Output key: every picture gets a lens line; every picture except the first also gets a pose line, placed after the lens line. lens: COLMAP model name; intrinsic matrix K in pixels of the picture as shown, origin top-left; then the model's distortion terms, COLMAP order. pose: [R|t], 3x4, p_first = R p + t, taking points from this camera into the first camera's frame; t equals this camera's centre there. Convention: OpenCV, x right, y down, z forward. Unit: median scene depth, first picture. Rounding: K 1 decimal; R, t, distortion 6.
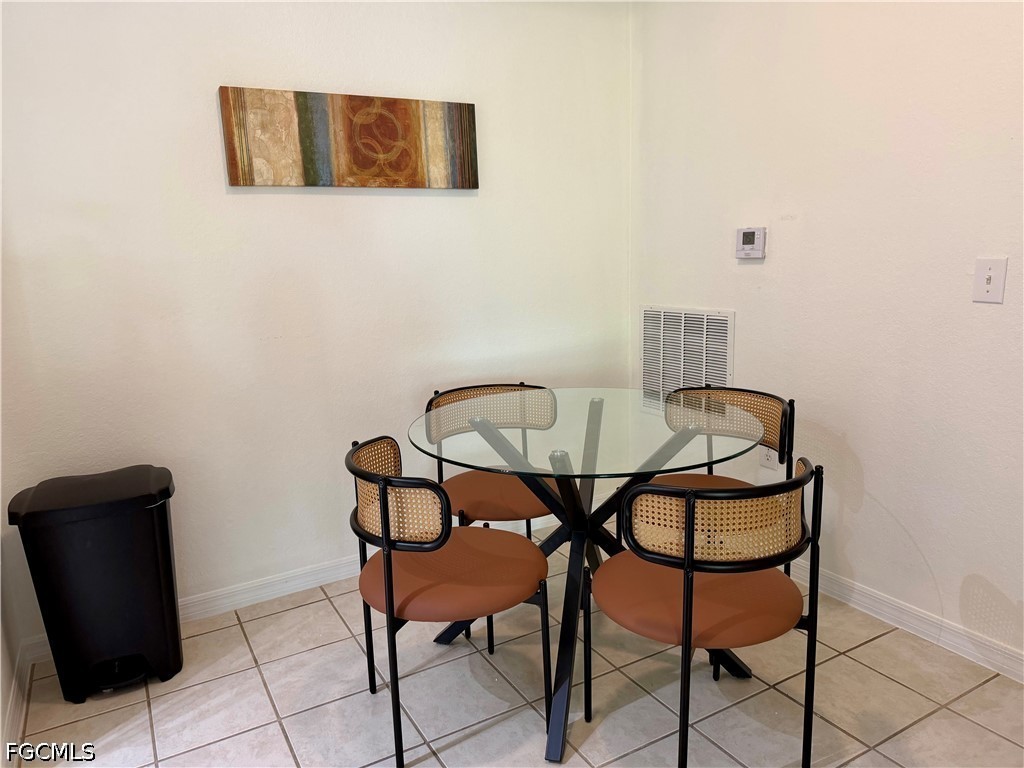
lens RADIAL K [[714.6, 0, 503.0], [0, 714.6, 387.2], [0, 0, 1]] dist [0.078047, -0.124913]
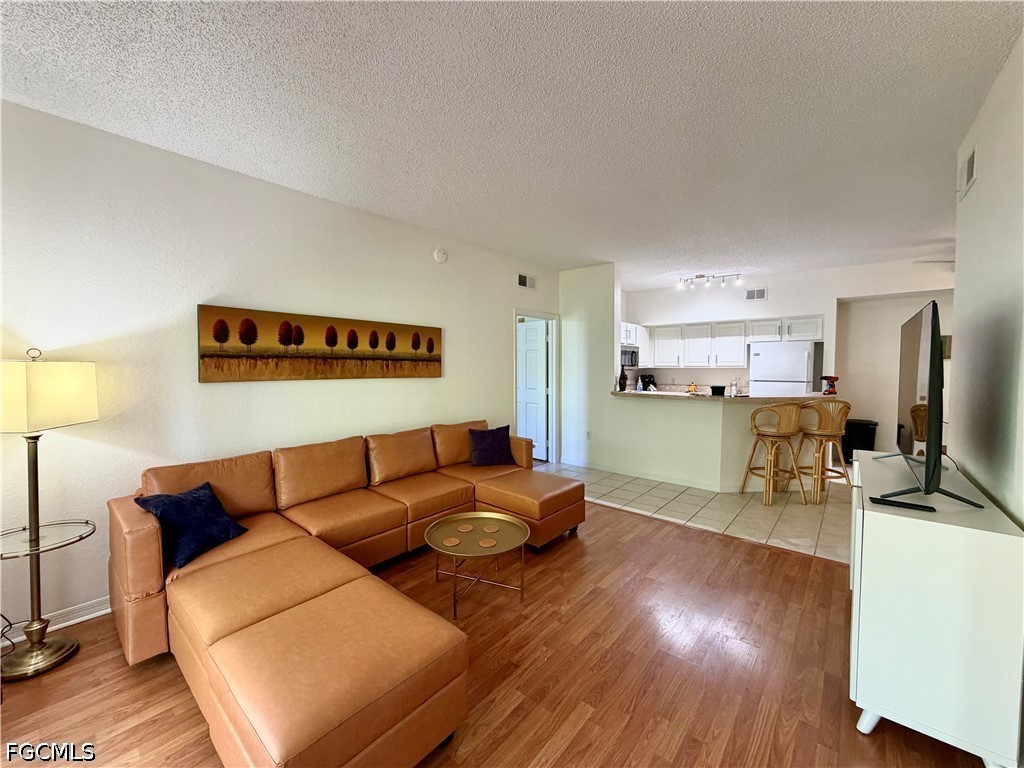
lens RADIAL K [[406.0, 0, 509.4], [0, 406.0, 382.6], [0, 0, 1]] dist [0.001816, 0.000179]
pose [[0.344555, 0.081898, -0.935187, 1.008794], [-0.183366, 0.982870, 0.018516, 0.229610], [0.920684, 0.165102, 0.353671, -1.890010]]
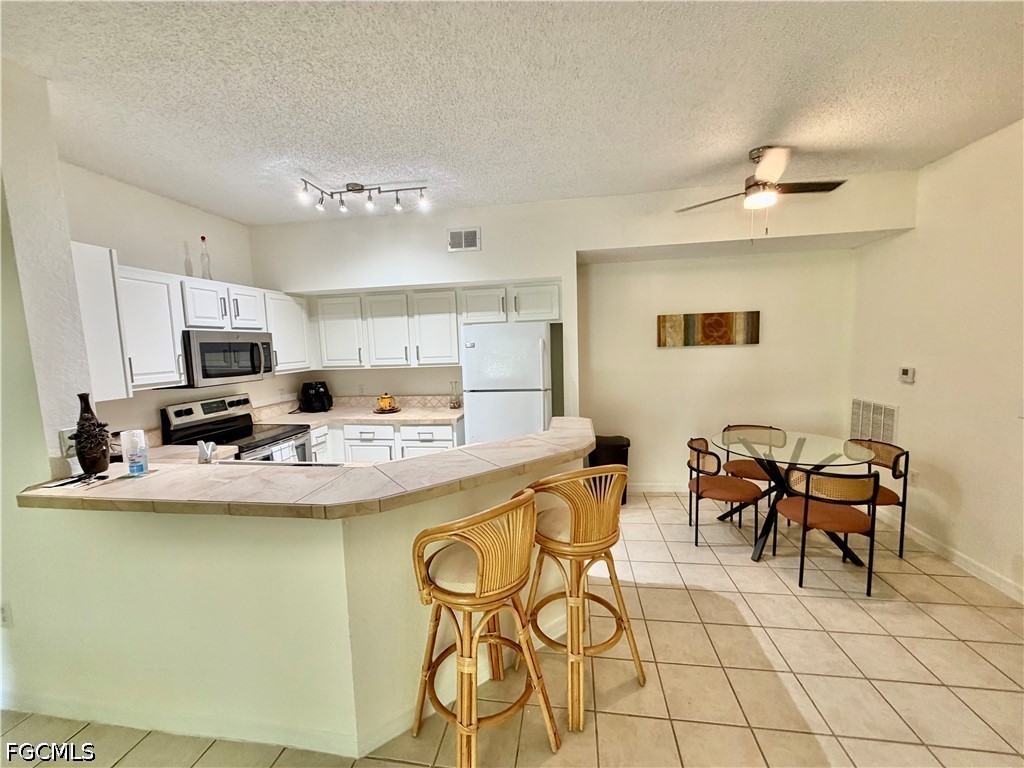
lens RADIAL K [[406.0, 0, 507.5], [0, 406.0, 382.7], [0, 0, 1]] dist [-0.010380, 0.000189]
pose [[0.782021, 0.074076, -0.618835, 0.179503], [-0.112449, 0.993387, -0.023190, -0.023162], [0.613024, 0.087722, 0.785179, -0.667008]]
